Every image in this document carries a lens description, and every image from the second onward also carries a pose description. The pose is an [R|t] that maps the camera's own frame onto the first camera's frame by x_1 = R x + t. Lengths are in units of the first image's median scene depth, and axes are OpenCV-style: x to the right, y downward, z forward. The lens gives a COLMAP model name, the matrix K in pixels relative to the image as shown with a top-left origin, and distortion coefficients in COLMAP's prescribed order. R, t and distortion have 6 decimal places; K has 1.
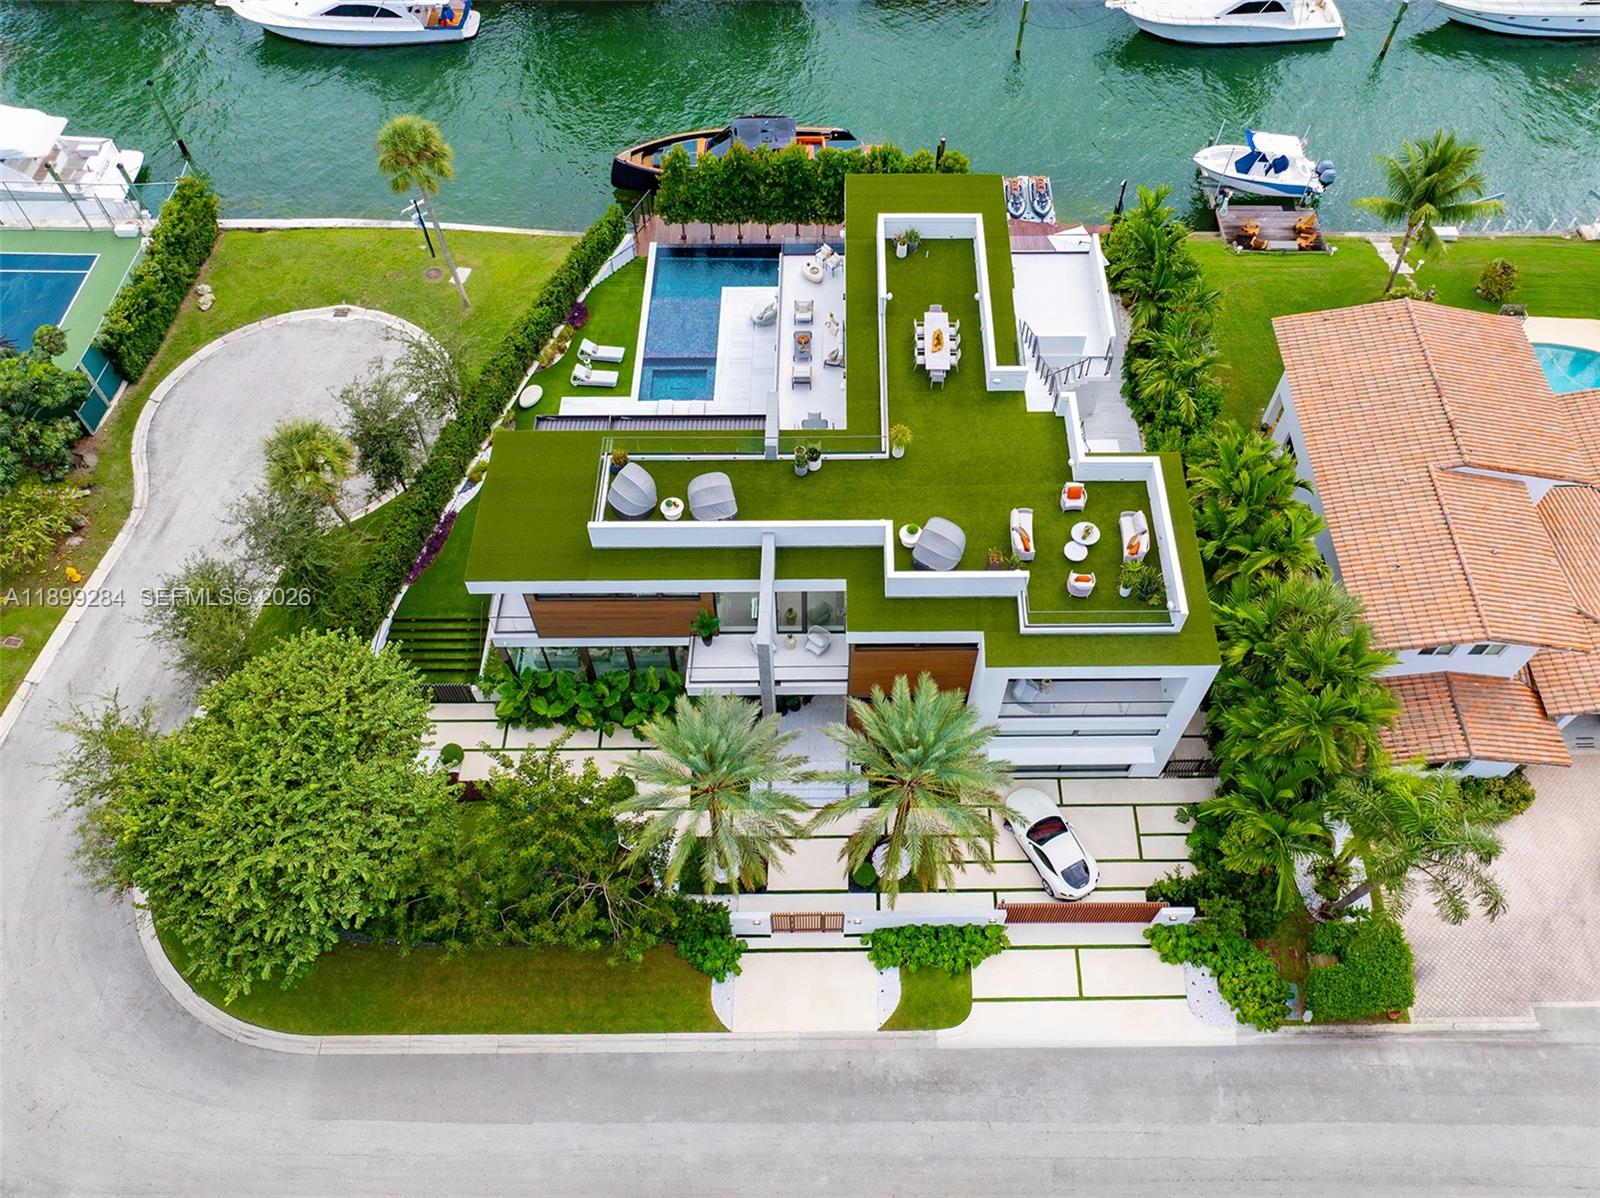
lens RADIAL K [[1187.3, 0, 824.7], [0, 1187.3, 629.3], [0, 0, 1]] dist [-0.011966, 0.011051]
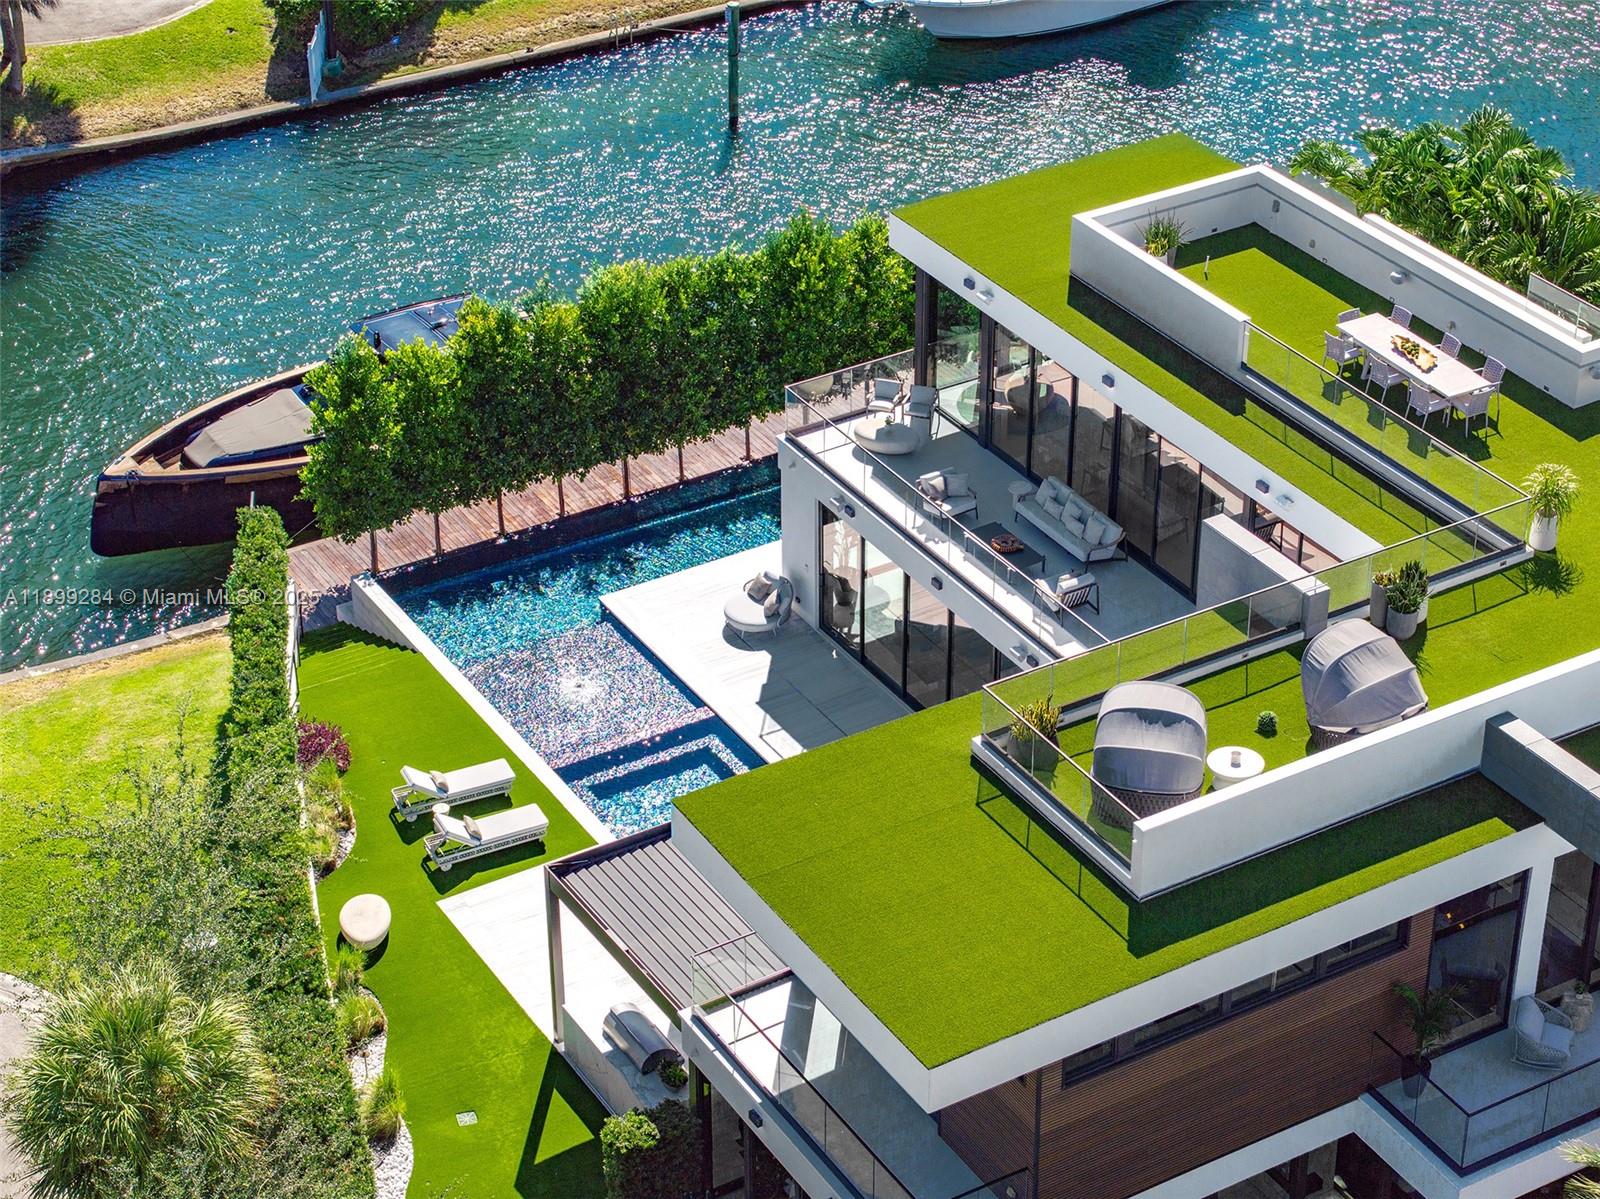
lens RADIAL K [[3212.7, 0, 791.4], [0, 3212.7, 596.1], [0, 0, 1]] dist [0.150686, 0.000000]
pose [[0.861465, -0.275040, 0.426886, -0.654418], [0.433119, 0.836814, -0.334888, 0.137443], [-0.265117, 0.473387, 0.840011, 0.092539]]
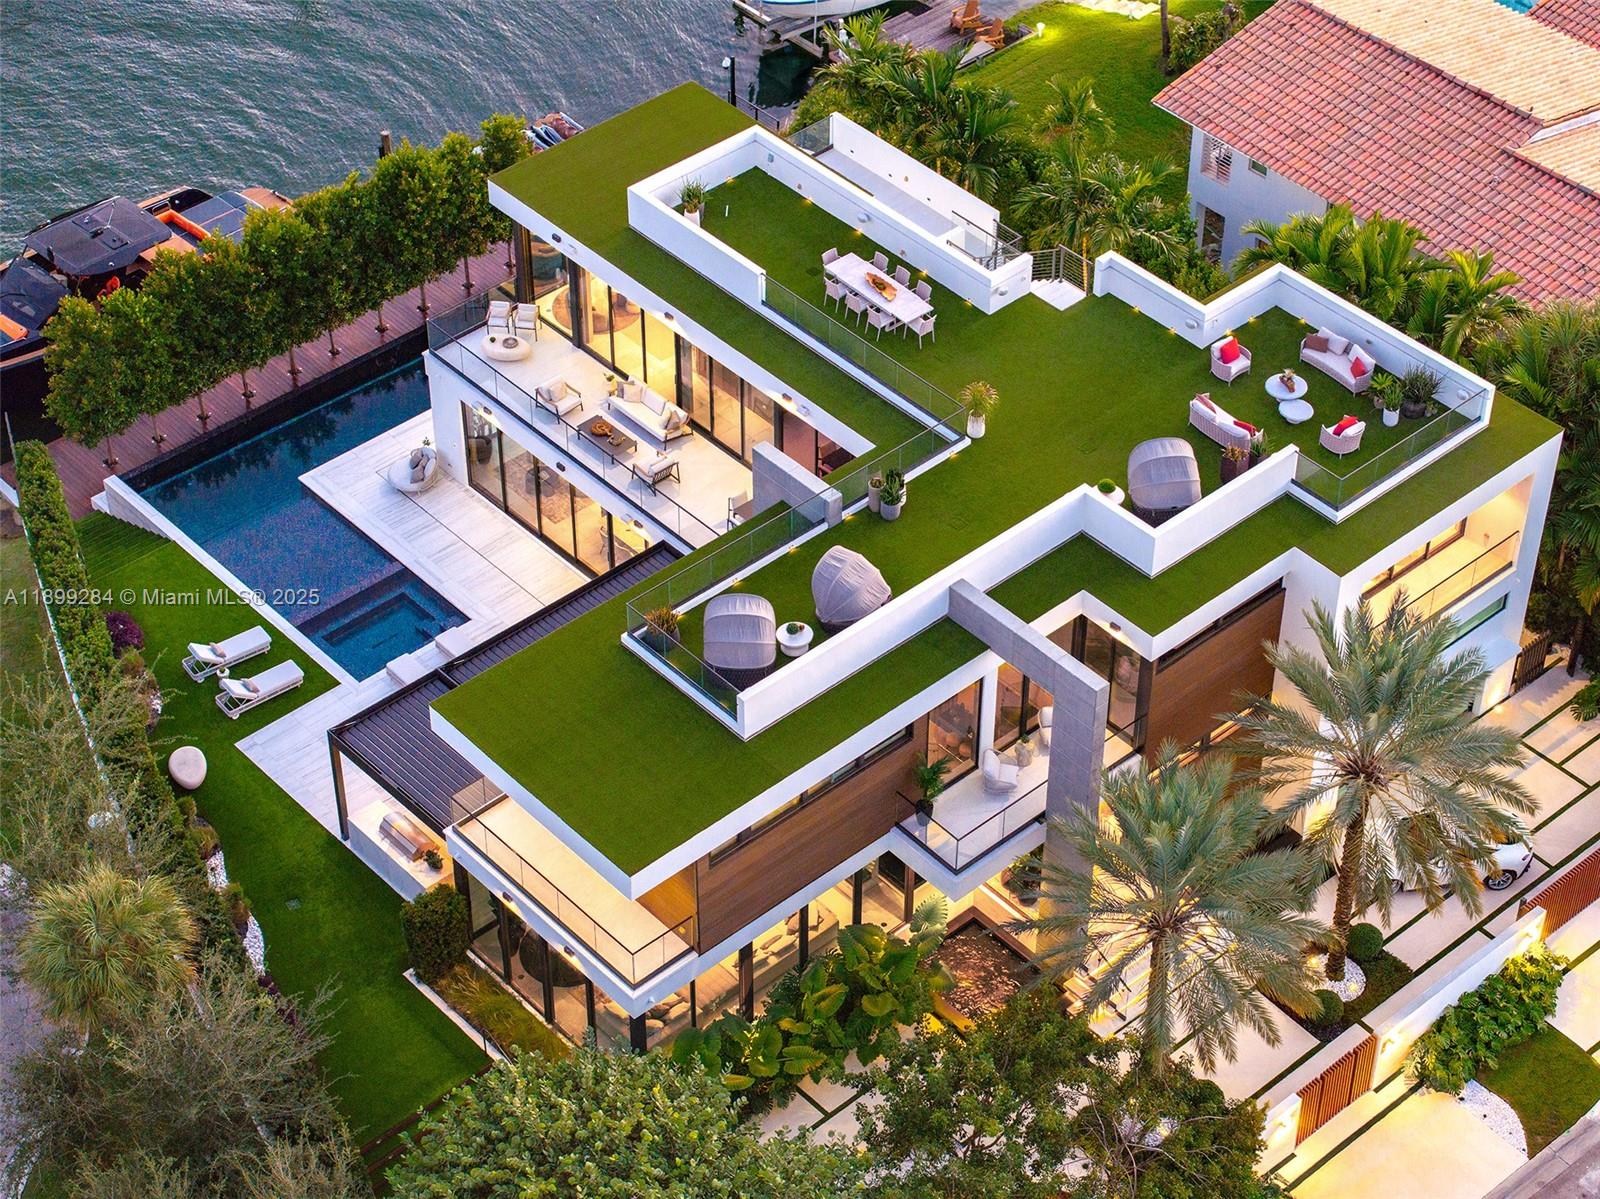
lens RADIAL K [[3212.7, 0, 806.2], [0, 3212.7, 607.9], [0, 0, 1]] dist [0.150686, 0.000000]
pose [[0.748972, -0.441956, 0.493675, -0.872788], [0.561687, 0.818716, -0.119210, 0.081203], [-0.351494, 0.366576, 0.861437, -0.412676]]
